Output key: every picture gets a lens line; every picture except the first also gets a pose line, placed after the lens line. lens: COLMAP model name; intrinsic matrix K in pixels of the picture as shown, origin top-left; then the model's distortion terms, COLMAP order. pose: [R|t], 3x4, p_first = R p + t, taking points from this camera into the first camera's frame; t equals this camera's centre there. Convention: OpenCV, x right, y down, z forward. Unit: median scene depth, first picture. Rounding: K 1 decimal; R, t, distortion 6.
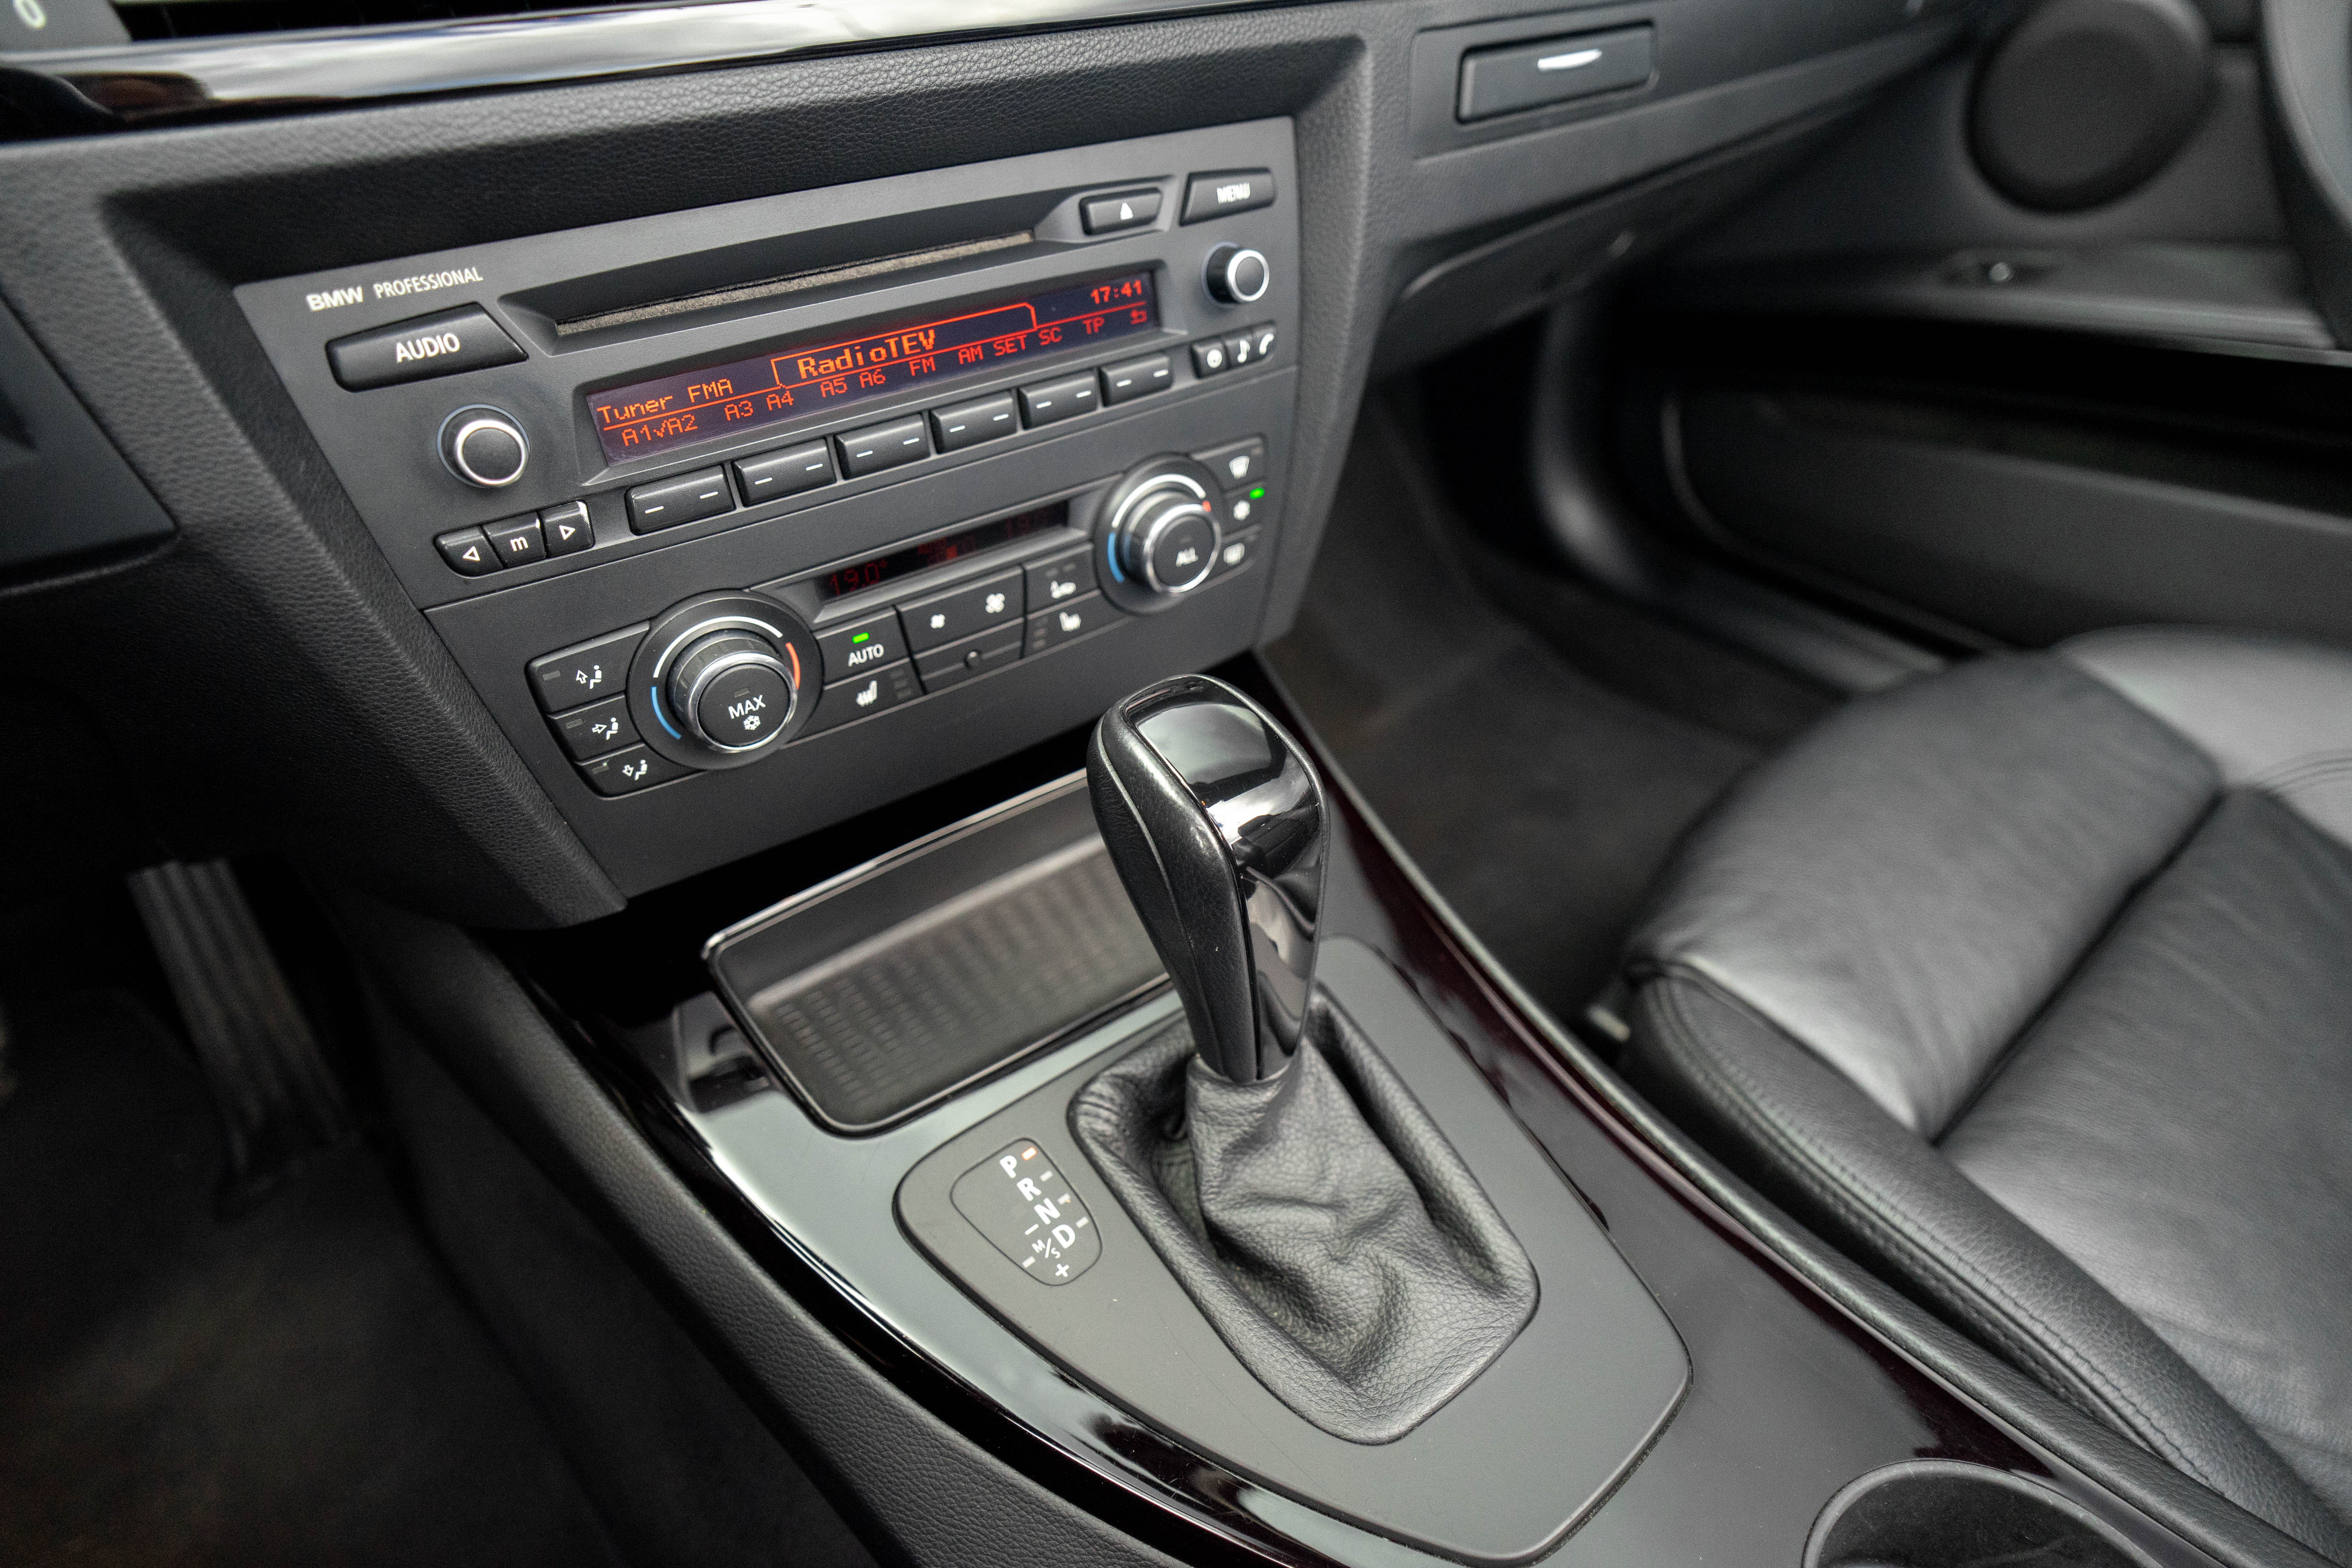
lens RADIAL K [[1241.4, 0, 1190.3], [0, 1241.4, 780.2], [0, 0, 1]] dist [-0.049771, 0.024114]
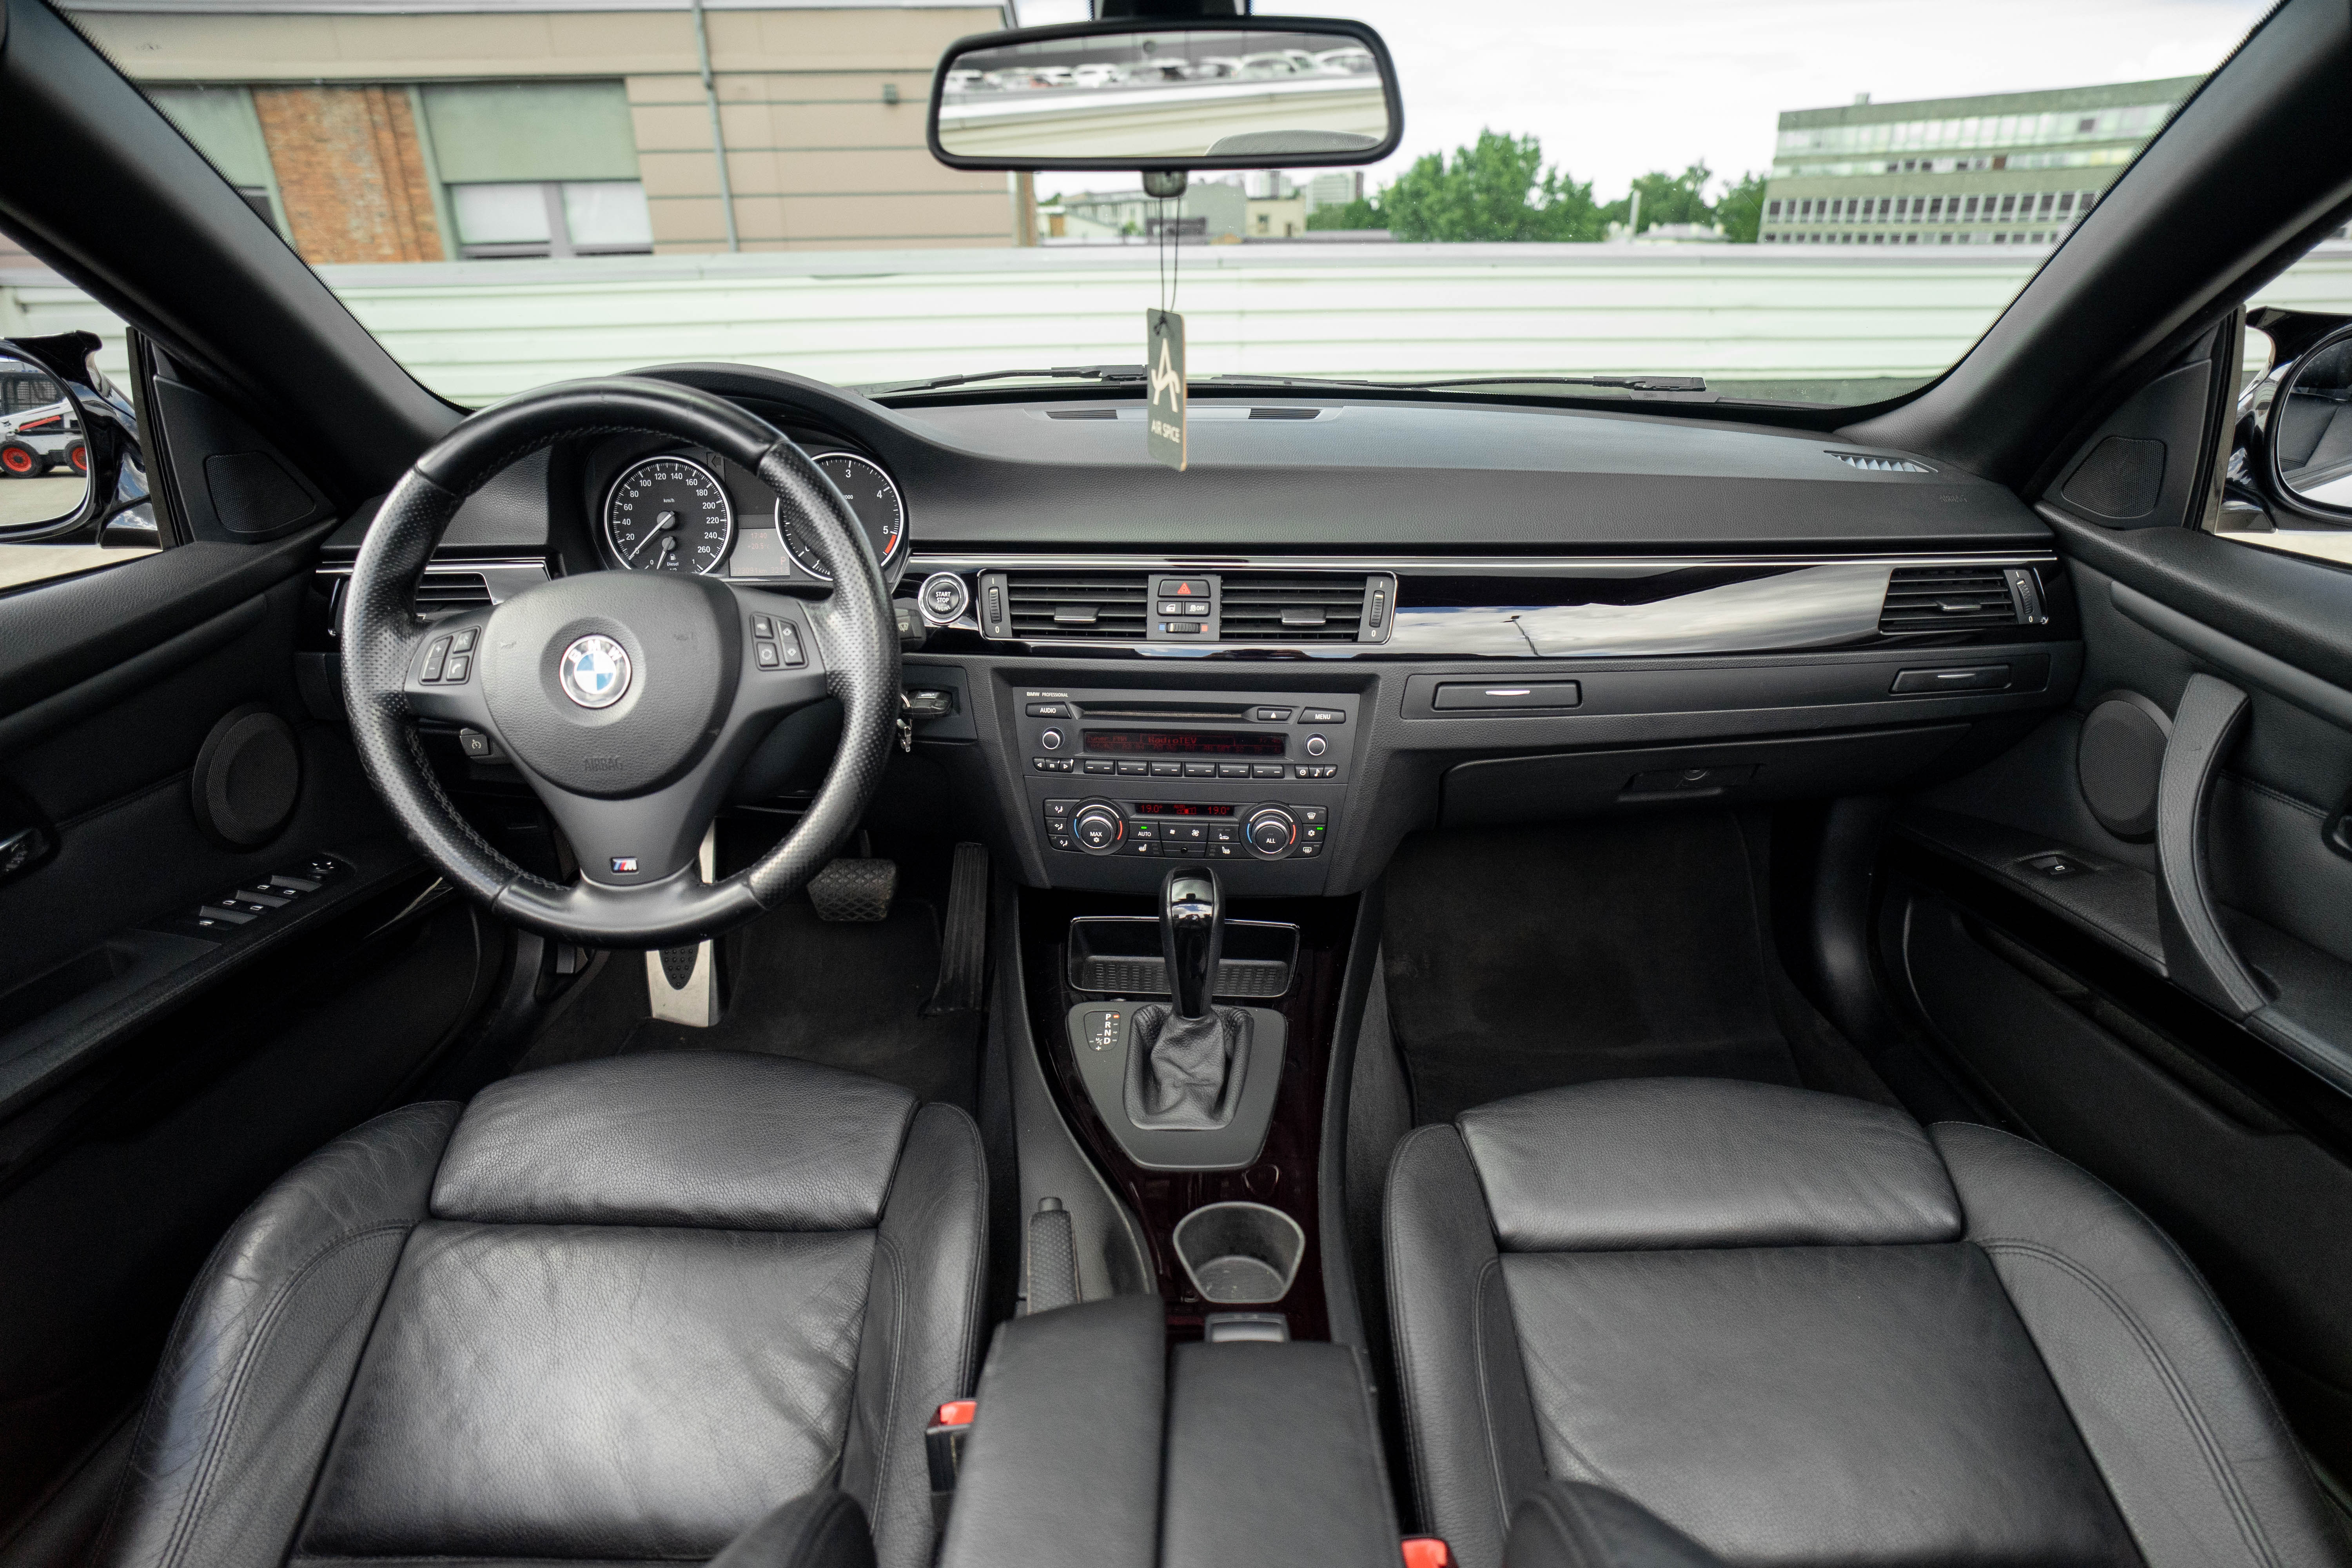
lens RADIAL K [[1241.4, 0, 1175.6], [0, 1241.4, 769.9], [0, 0, 1]] dist [-0.049771, 0.024114]
pose [[0.763708, 0.258085, -0.591728, 1.322030], [-0.397997, 0.909920, -0.116805, 0.064383], [0.508280, 0.324711, 0.797631, -1.189367]]
